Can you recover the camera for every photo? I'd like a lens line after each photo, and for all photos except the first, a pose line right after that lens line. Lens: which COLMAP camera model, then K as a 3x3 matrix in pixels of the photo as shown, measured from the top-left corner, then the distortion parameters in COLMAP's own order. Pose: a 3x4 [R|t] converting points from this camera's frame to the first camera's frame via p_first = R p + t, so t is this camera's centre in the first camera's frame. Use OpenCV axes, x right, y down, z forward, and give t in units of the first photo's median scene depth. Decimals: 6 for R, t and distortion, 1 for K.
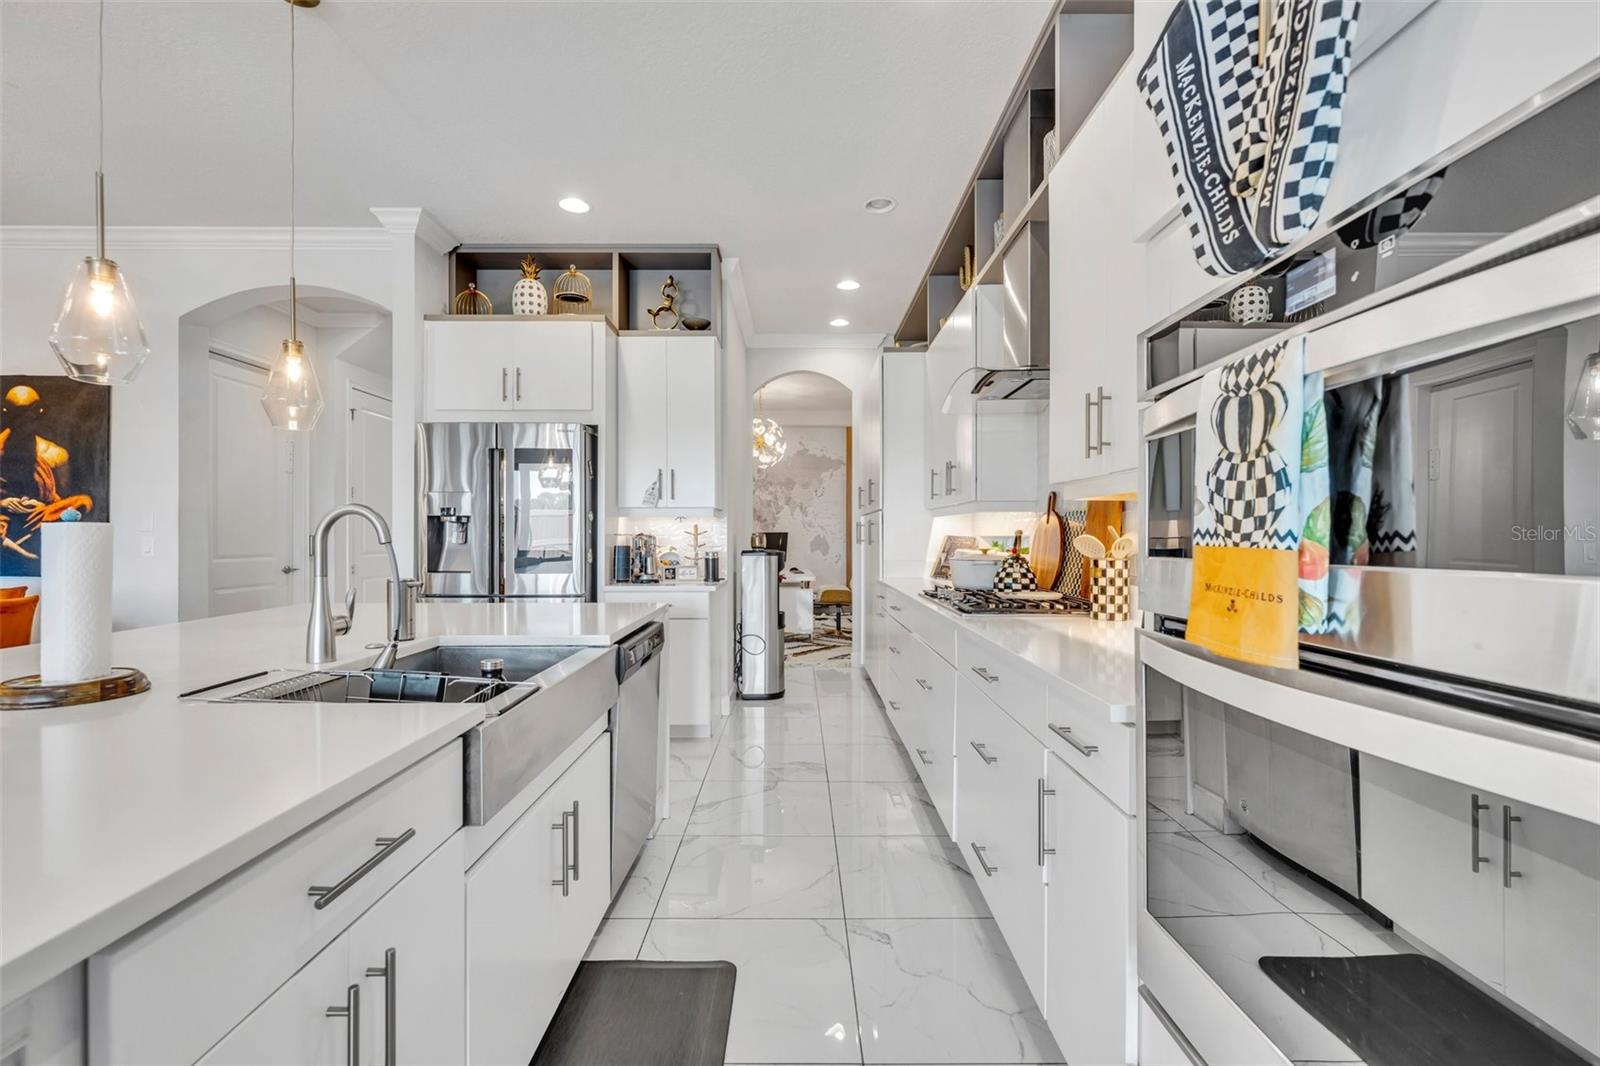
lens RADIAL K [[697.4, 0, 798.6], [0, 697.4, 538.0], [0, 0, 1]] dist [-0.002774, -0.000362]
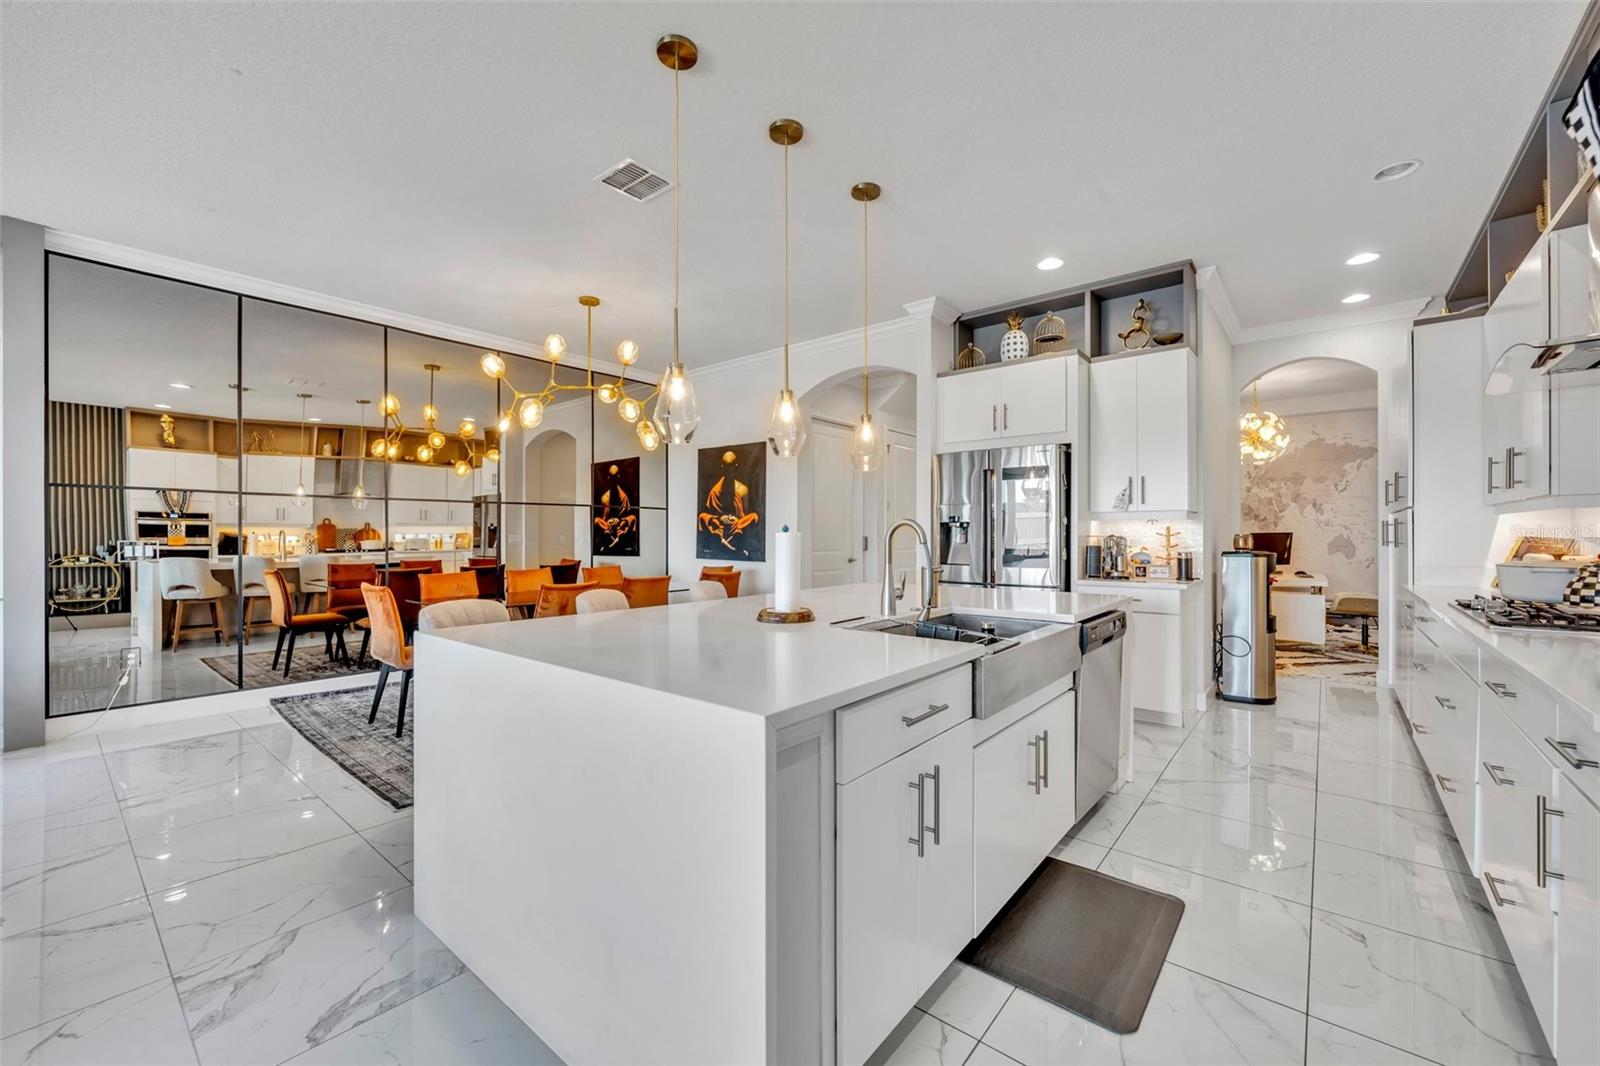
lens RADIAL K [[632.1, 0, 796.8], [0, 632.1, 535.7], [0, 0, 1]] dist [-0.003911, 0.000204]
pose [[0.764011, -0.001181, -0.645202, 0.044834], [-0.000754, 0.999996, -0.002722, -0.002243], [0.645202, 0.002566, 0.764007, -0.110986]]
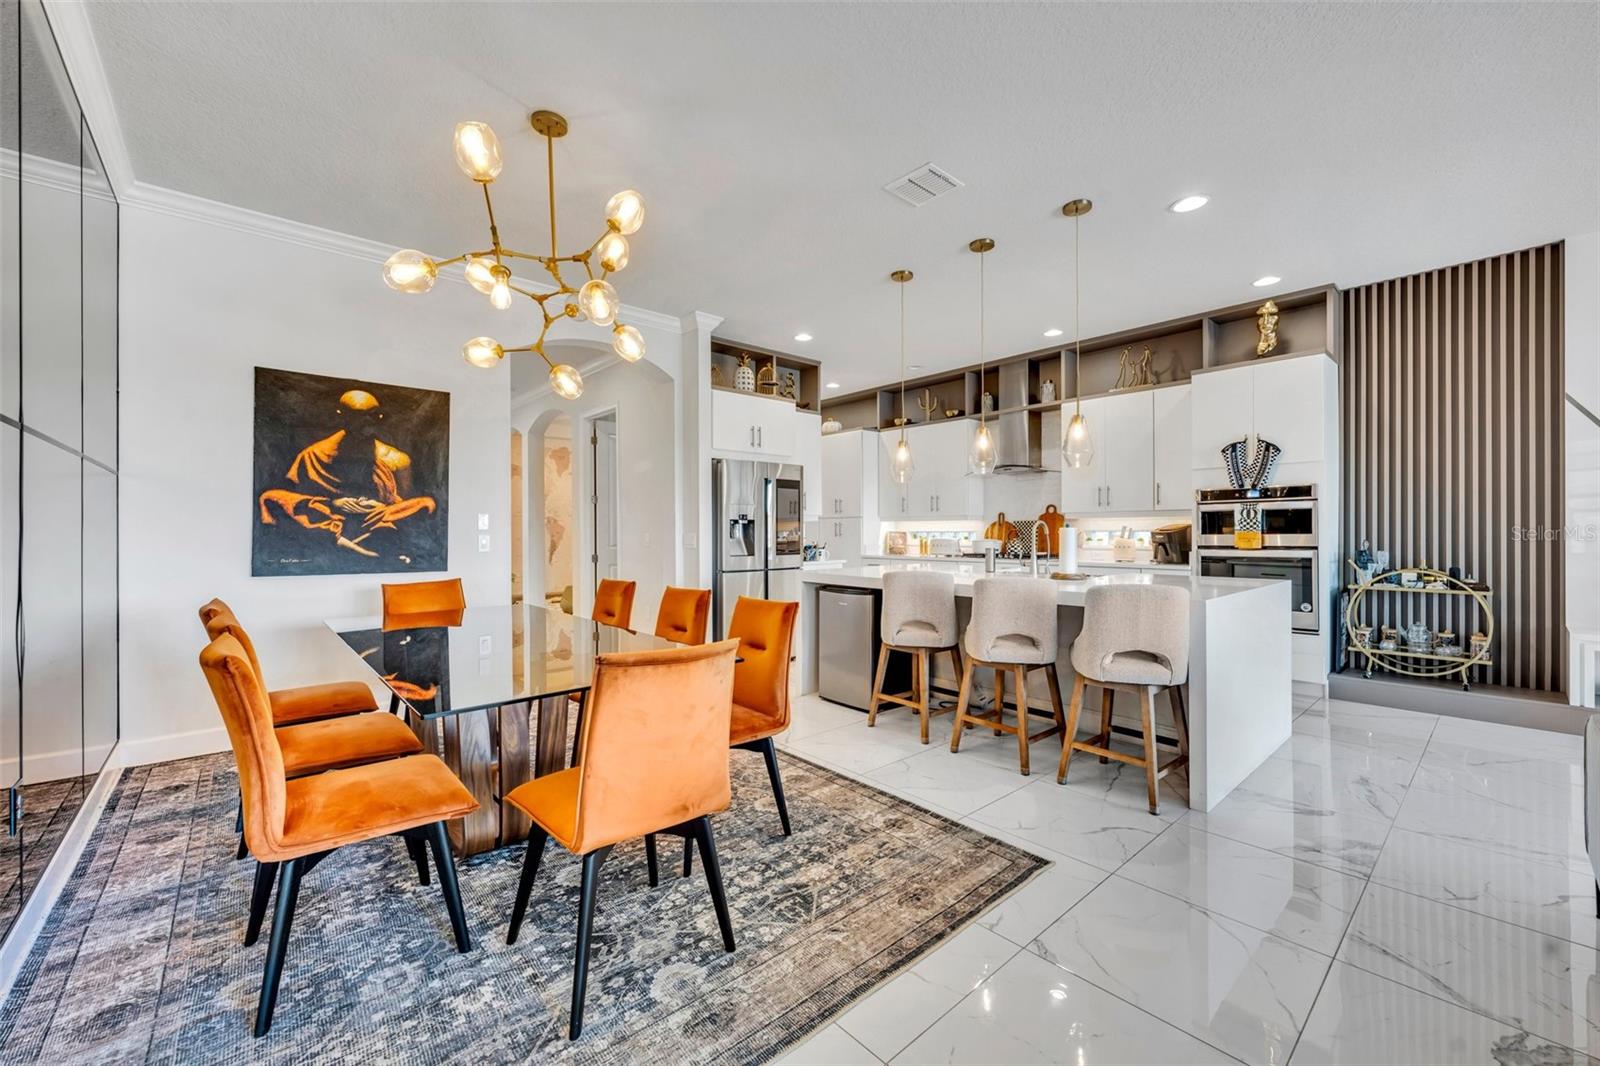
lens RADIAL K [[641.9, 0, 796.6], [0, 641.9, 530.1], [0, 0, 1]] dist [0.001906, 0.000134]
pose [[0.757248, -0.002000, 0.653124, -1.250394], [0.005788, 0.999977, -0.003648, -0.002972], [-0.653101, 0.006543, 0.757242, -0.155294]]
